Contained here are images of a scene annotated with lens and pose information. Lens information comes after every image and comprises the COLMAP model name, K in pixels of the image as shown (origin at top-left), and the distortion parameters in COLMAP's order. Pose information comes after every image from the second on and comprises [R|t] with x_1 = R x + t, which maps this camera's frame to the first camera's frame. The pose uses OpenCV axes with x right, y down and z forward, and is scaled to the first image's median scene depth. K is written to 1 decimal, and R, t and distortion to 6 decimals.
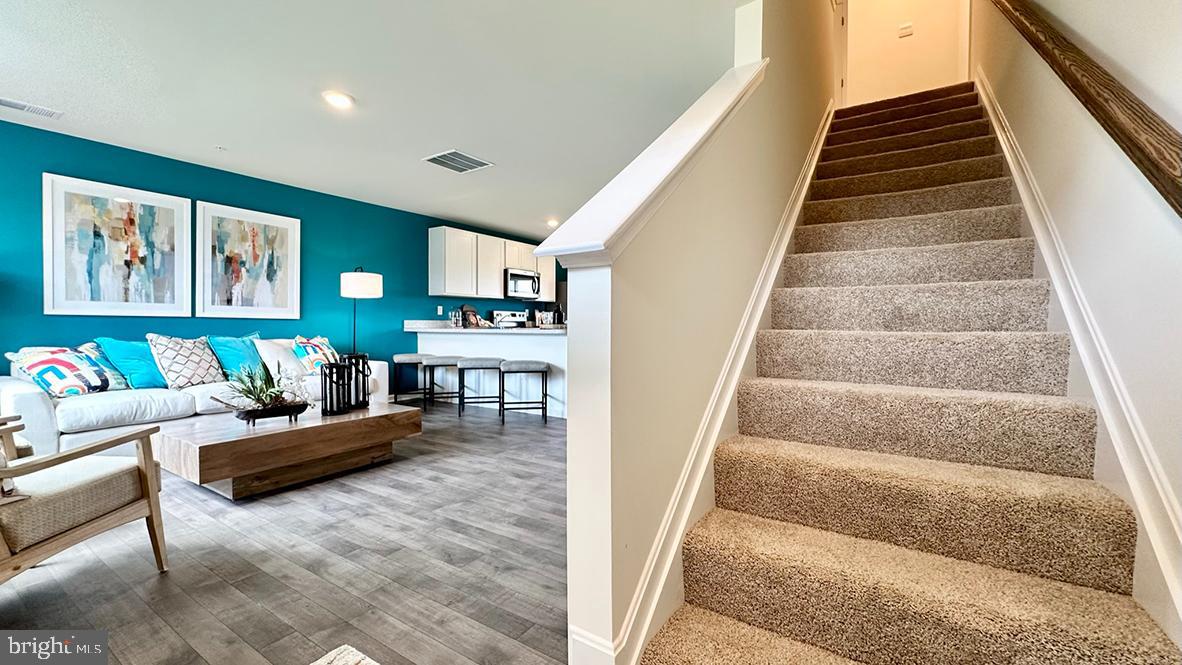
lens RADIAL K [[476.3, 0, 593.1], [0, 476.3, 331.6], [0, 0, 1]] dist [0.000433, 0.000240]
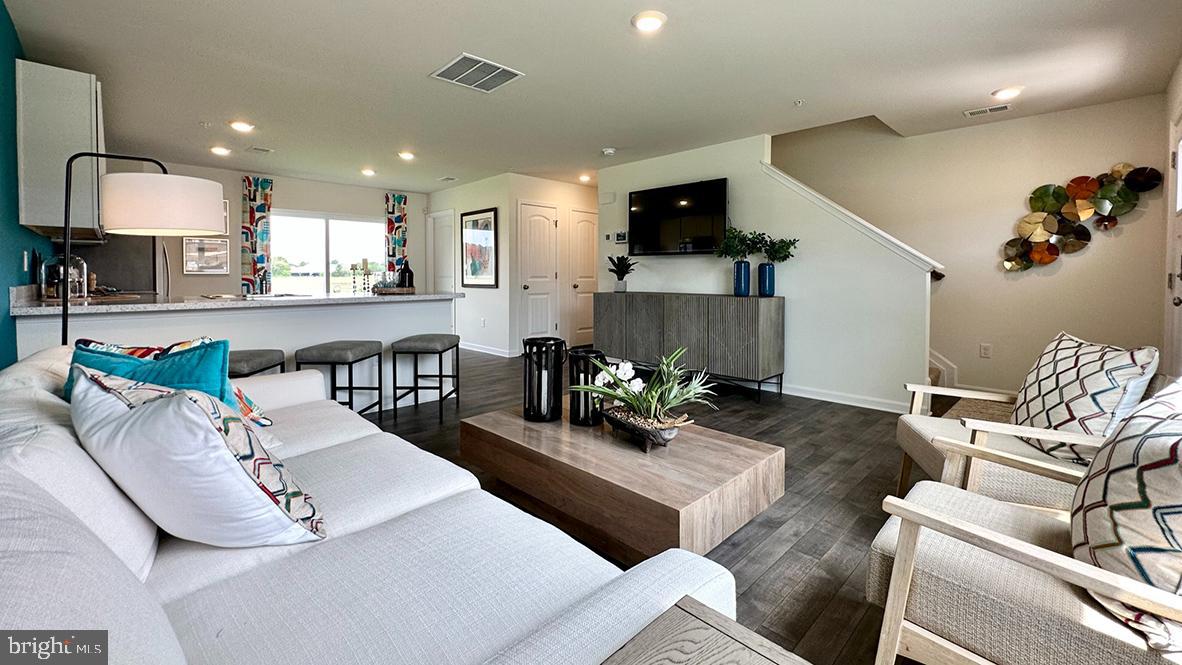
lens RADIAL K [[480.8, 0, 597.5], [0, 480.8, 285.4], [0, 0, 1]] dist [0.001358, 0.000091]
pose [[0.205688, -0.024150, 0.978320, -1.188191], [0.016482, 0.999639, 0.021211, -0.045094], [-0.978479, 0.011762, 0.206012, 0.797091]]
